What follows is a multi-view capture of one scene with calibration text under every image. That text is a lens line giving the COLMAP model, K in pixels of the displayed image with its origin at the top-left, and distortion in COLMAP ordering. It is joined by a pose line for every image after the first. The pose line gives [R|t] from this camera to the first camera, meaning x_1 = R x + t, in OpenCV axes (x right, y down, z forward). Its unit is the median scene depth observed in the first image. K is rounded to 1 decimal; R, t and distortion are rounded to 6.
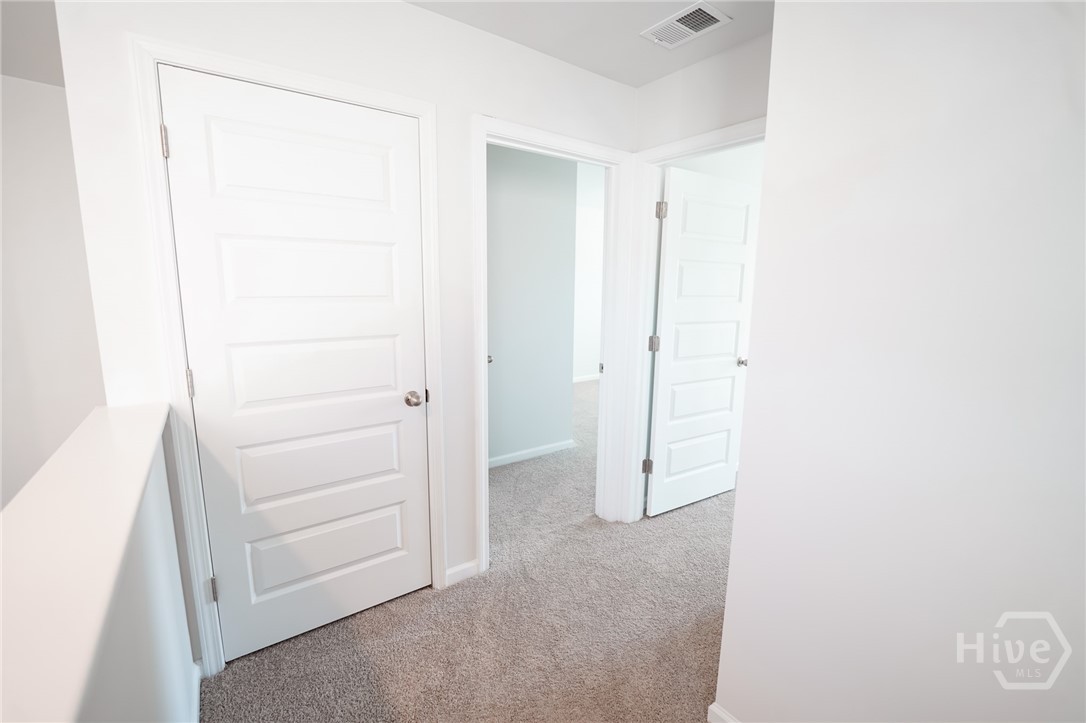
lens RADIAL K [[473.3, 0, 541.2], [0, 473.3, 355.8], [0, 0, 1]] dist [-0.023421, 0.003205]
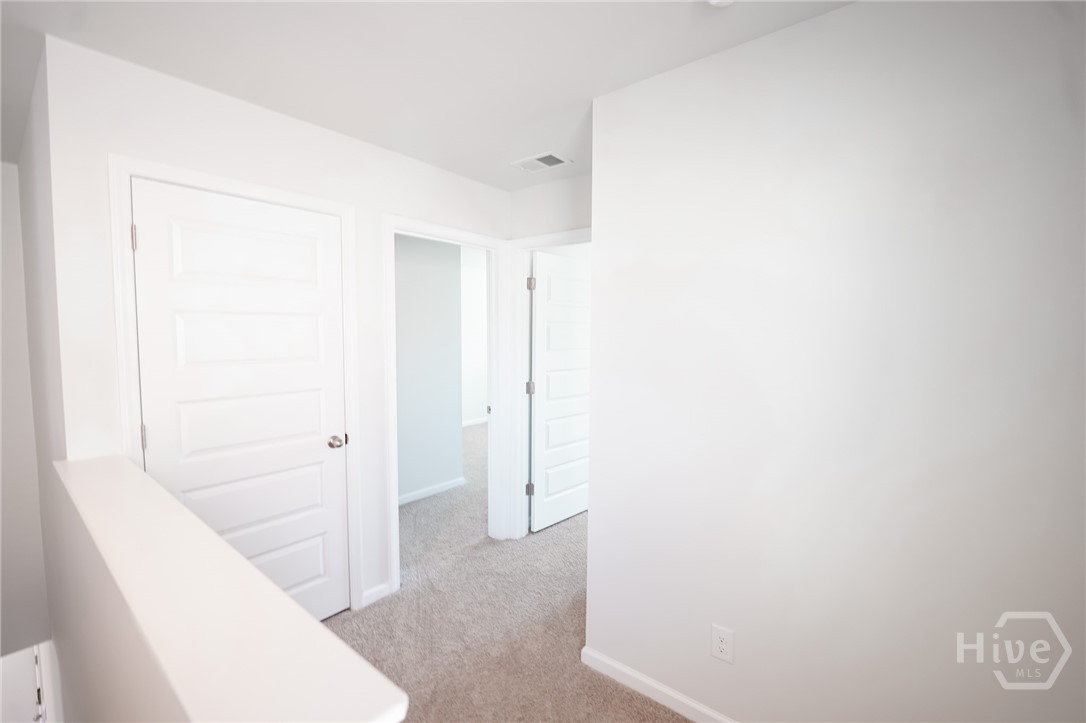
lens RADIAL K [[473.3, 0, 543.9], [0, 473.3, 364.5], [0, 0, 1]] dist [-0.023421, 0.003205]
pose [[0.965623, -0.026529, 0.258588, -0.056962], [0.047465, 0.996049, -0.075058, 0.009490], [-0.255575, 0.084752, 0.963067, -0.257337]]
